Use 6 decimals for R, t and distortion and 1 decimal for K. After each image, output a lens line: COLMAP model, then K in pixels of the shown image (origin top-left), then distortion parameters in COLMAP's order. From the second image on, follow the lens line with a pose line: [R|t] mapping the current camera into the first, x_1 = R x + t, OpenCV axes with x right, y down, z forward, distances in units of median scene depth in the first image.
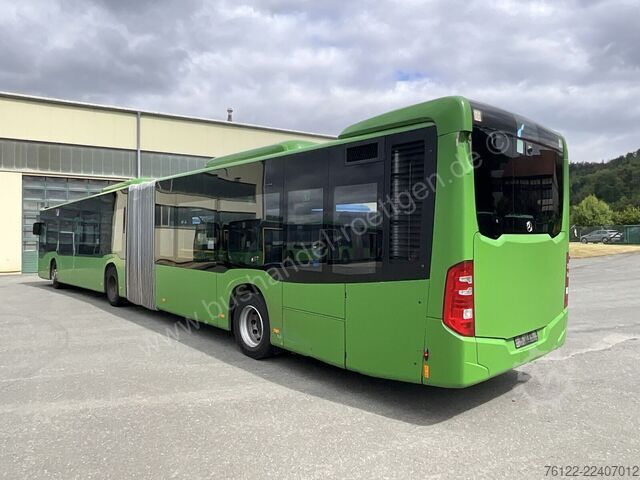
lens RADIAL K [[453.7, 0, 320.9], [0, 453.7, 241.5], [0, 0, 1]] dist [-0.013687, -0.005485]
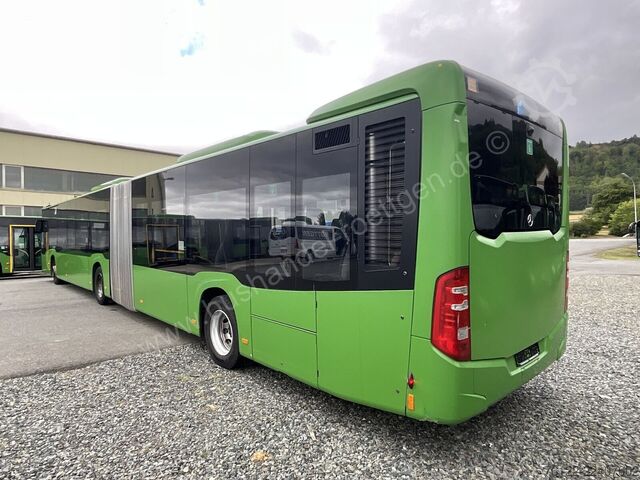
lens RADIAL K [[398.9, 0, 318.3], [0, 398.9, 238.0], [0, 0, 1]] dist [-0.007878, 0.000149]
pose [[0.999866, -0.015195, 0.006158, 0.060749], [0.015146, 0.999853, 0.007983, -0.015197], [-0.006278, -0.007889, 0.999949, 0.267066]]
